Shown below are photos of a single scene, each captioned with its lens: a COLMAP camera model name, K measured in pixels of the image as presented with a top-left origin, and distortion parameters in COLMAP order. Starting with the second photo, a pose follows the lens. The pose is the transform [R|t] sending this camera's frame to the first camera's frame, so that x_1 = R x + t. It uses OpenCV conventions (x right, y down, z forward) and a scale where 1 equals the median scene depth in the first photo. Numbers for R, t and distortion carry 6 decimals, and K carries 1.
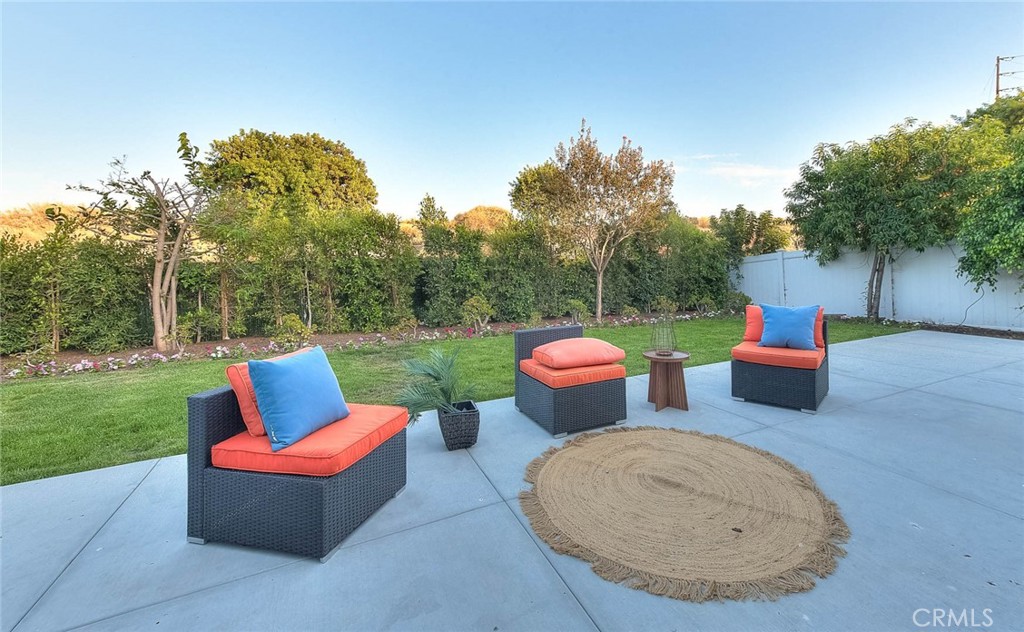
lens RADIAL K [[418.9, 0, 532.2], [0, 418.9, 275.0], [0, 0, 1]] dist [0.020372, -0.000048]
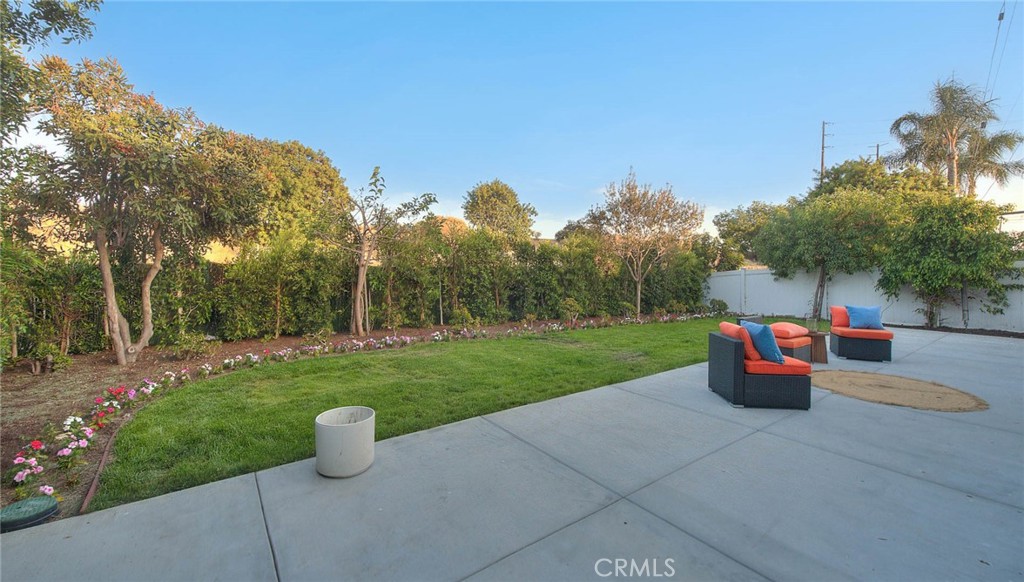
lens RADIAL K [[388.7, 0, 512.3], [0, 388.7, 268.1], [0, 0, 1]] dist [0.013897, 0.000059]
pose [[0.986620, 0.029971, 0.160258, -0.468245], [-0.025100, 0.999162, -0.032338, 0.000097], [-0.161093, 0.027883, 0.986545, -0.173065]]
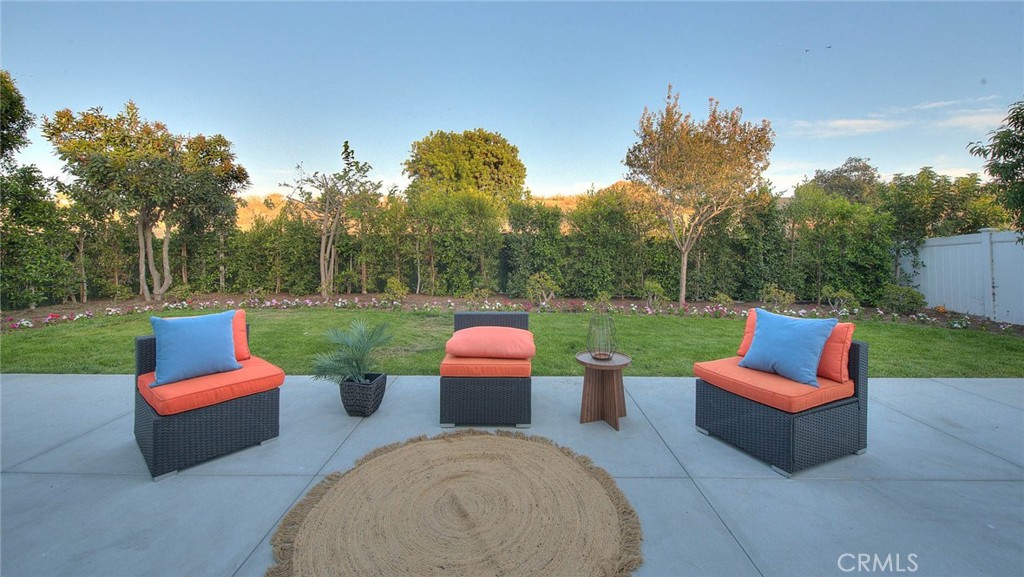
lens RADIAL K [[393.2, 0, 517.5], [0, 393.2, 243.1], [0, 0, 1]] dist [-0.001592, -0.000215]
pose [[0.896692, 0.025658, -0.441911, 0.222821], [-0.029602, 0.999560, -0.002031, -0.015145], [0.441664, 0.014903, 0.897057, 0.093725]]
